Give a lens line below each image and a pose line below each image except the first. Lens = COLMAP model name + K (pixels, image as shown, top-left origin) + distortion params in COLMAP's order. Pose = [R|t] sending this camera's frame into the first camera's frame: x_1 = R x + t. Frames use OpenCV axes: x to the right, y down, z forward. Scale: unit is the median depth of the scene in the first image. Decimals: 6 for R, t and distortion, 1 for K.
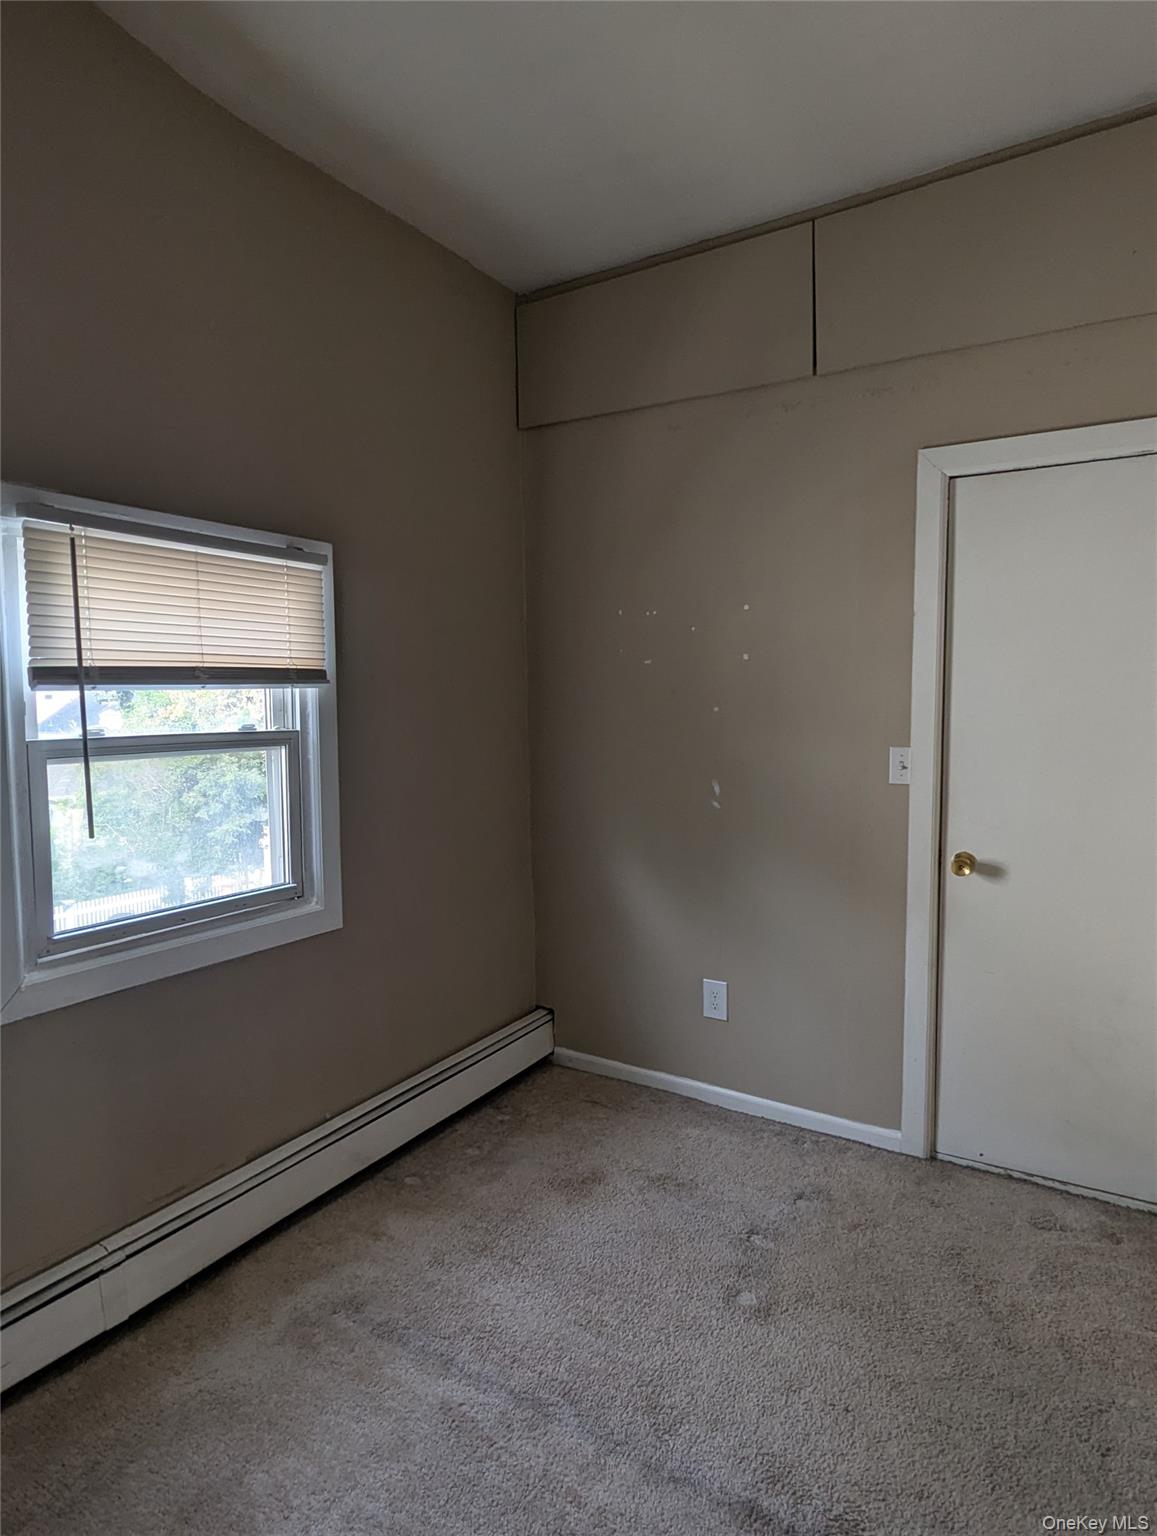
lens RADIAL K [[914.1, 0, 578.5], [0, 914.1, 768.0], [0, 0, 1]] dist [0.003201, 0.000278]
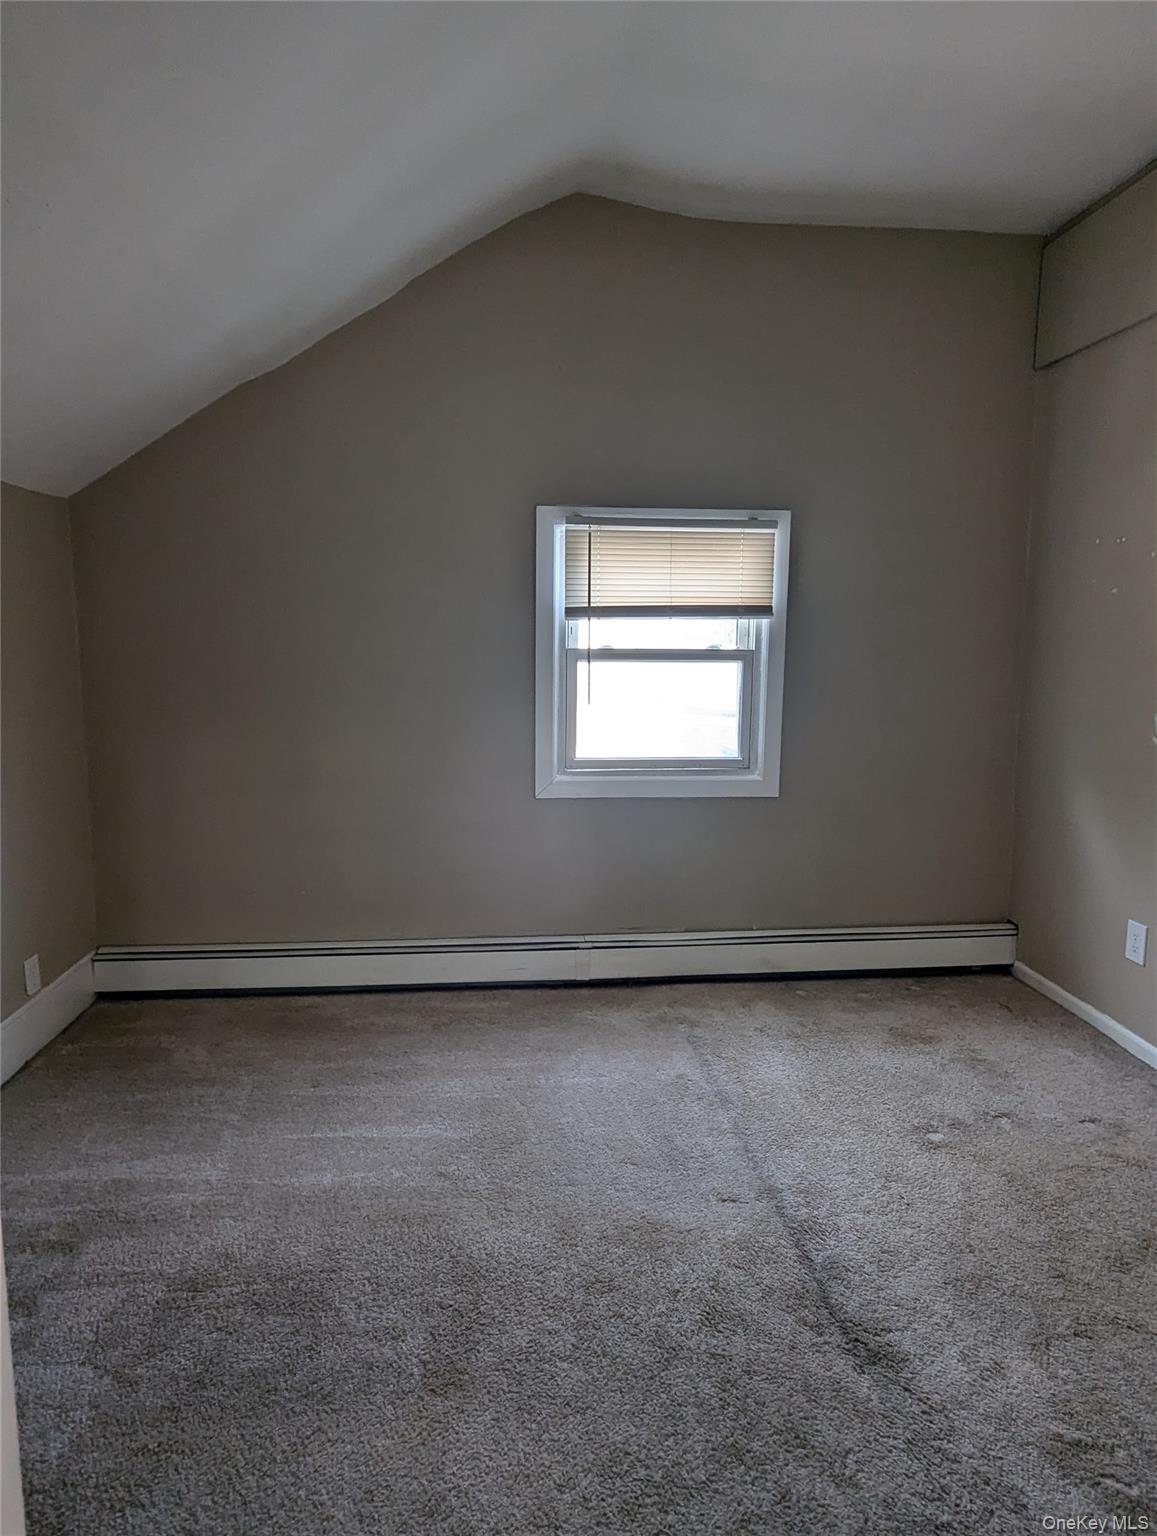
lens RADIAL K [[914.1, 0, 578.5], [0, 914.1, 768.0], [0, 0, 1]] dist [0.003201, 0.000278]
pose [[0.607998, 0.118447, -0.785053, 0.667066], [-0.069682, 0.992954, 0.095847, 0.023682], [0.790875, -0.003571, 0.611968, -0.072180]]
